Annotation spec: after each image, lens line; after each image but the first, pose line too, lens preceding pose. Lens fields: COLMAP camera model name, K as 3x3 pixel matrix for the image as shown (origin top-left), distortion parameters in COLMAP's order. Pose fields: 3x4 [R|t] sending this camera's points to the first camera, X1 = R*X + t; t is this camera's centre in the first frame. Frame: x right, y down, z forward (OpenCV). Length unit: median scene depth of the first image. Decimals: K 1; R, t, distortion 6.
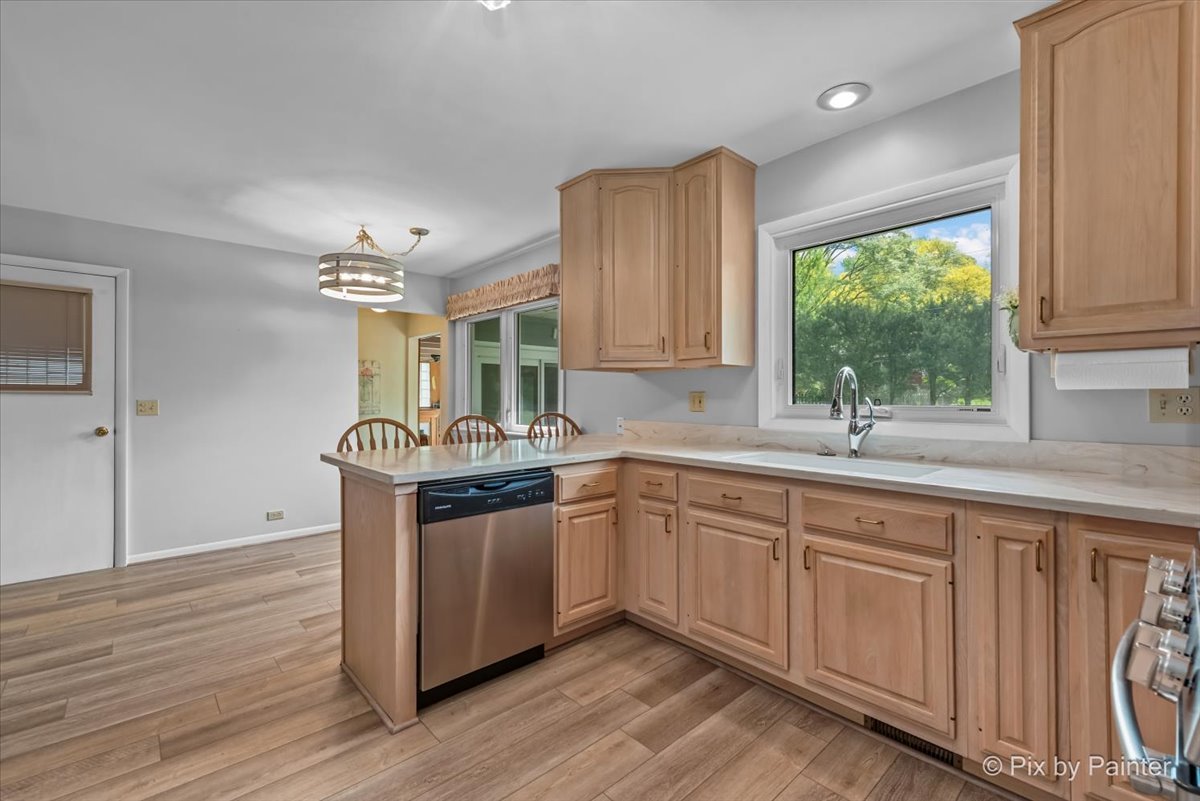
lens RADIAL K [[515.7, 0, 602.4], [0, 515.7, 386.3], [0, 0, 1]] dist [0.002019, 0.000274]
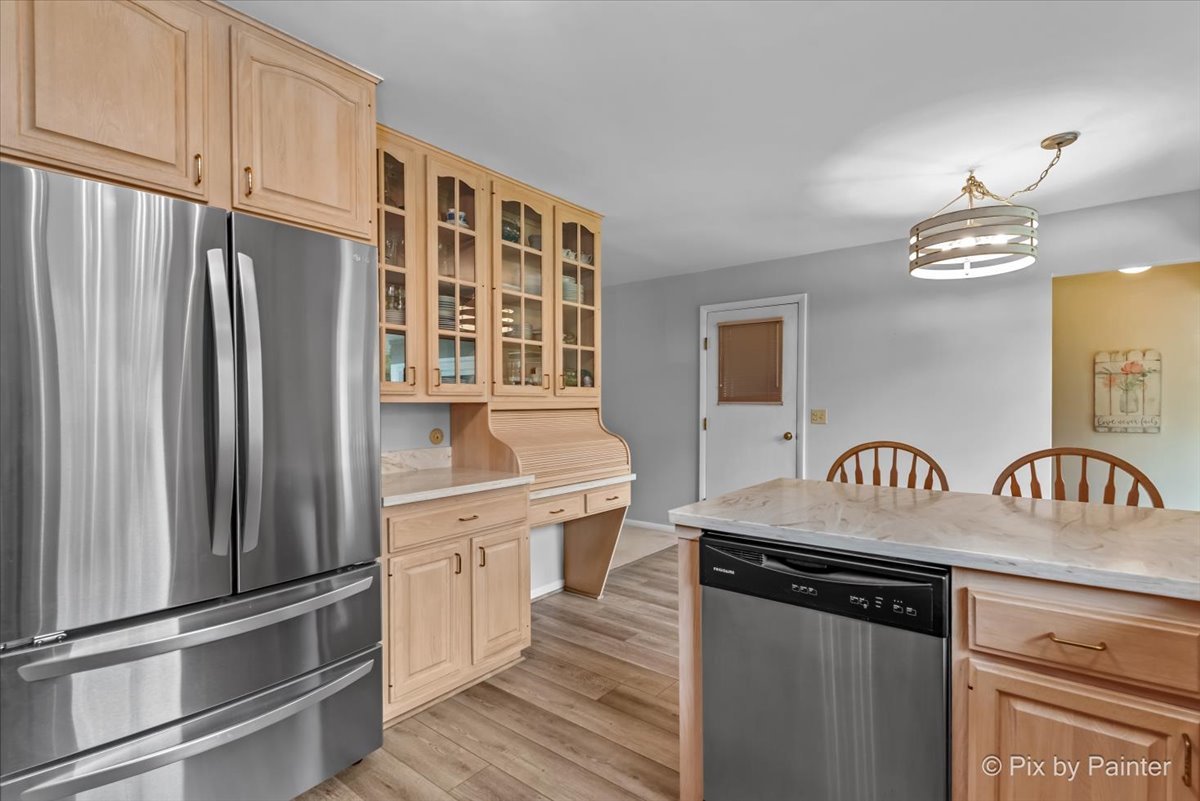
lens RADIAL K [[563.5, 0, 597.9], [0, 563.5, 405.1], [0, 0, 1]] dist [0.002701, -0.000226]
pose [[0.159397, 0.005496, -0.987199, 0.304341], [0.023965, 0.999668, 0.009435, -0.008088], [0.986924, -0.025163, 0.159212, 0.479151]]
